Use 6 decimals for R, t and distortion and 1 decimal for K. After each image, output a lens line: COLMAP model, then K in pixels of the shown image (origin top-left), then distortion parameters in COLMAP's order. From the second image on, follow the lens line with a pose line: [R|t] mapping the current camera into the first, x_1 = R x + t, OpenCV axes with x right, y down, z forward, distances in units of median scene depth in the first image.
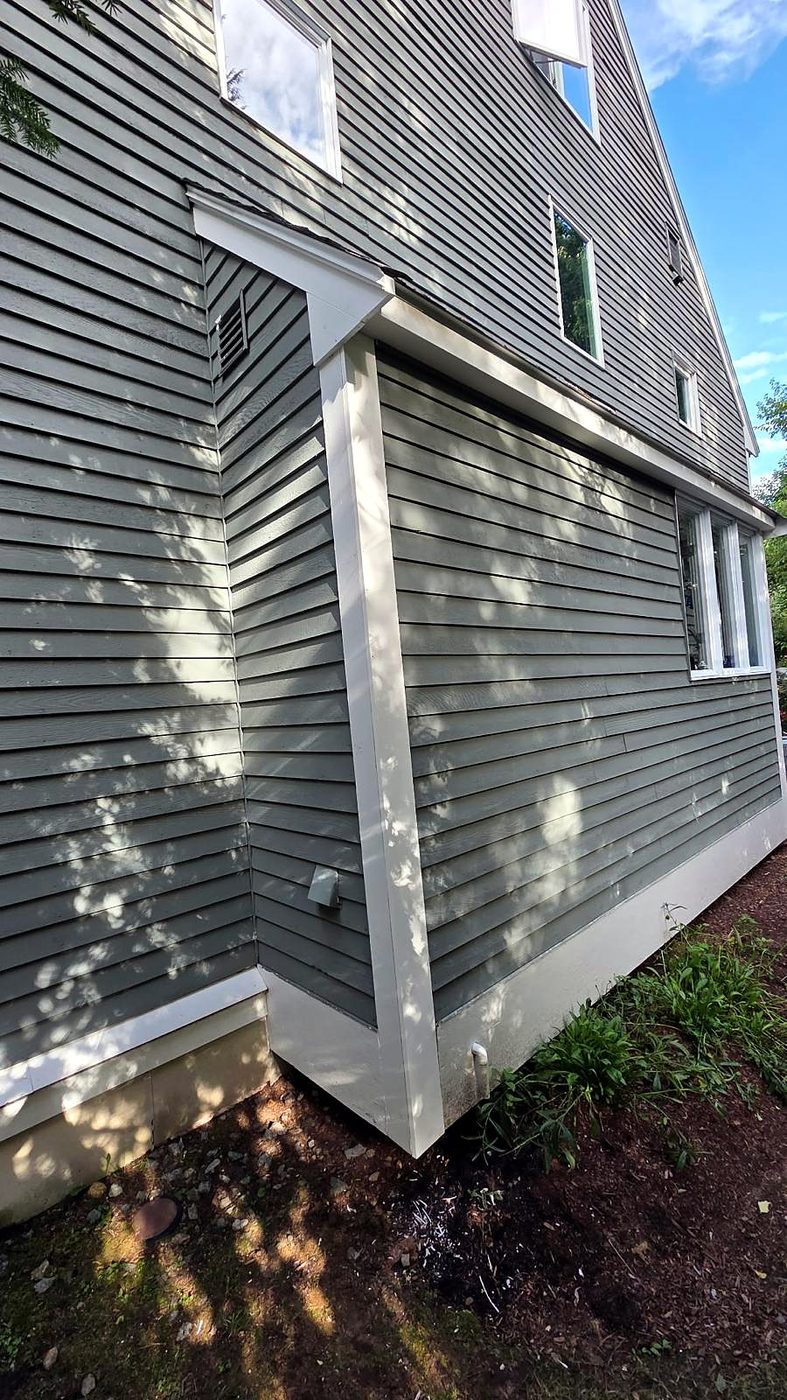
lens RADIAL K [[562.9, 0, 399.0], [0, 562.9, 696.7], [0, 0, 1]] dist [0.000982, 0.000088]
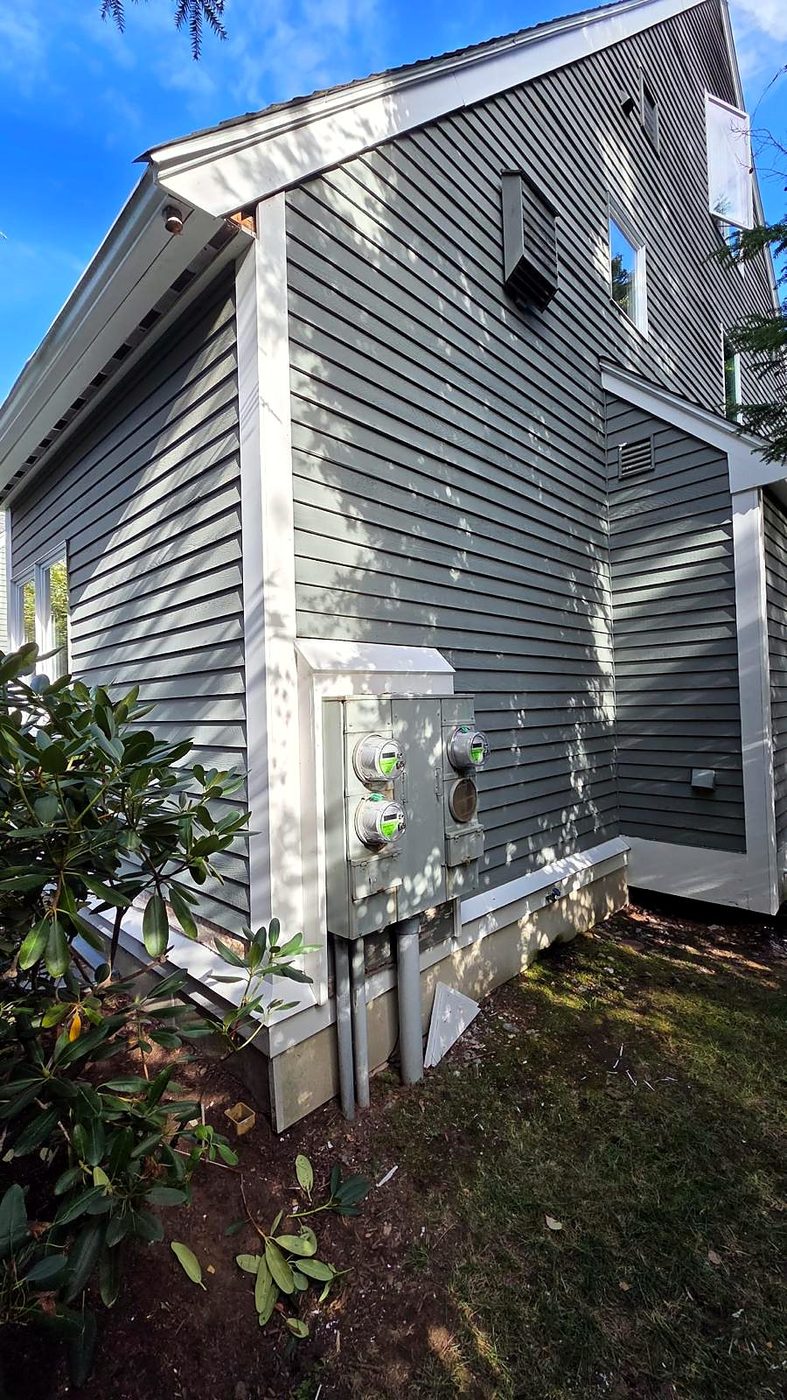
lens RADIAL K [[569.8, 0, 393.5], [0, 569.8, 700.0], [0, 0, 1]] dist [-0.000324, -0.000064]
pose [[0.997193, 0.059607, 0.045322, -1.223899], [-0.059542, 0.998222, -0.002770, 0.151128], [-0.045407, 0.000064, 0.998969, -0.771554]]
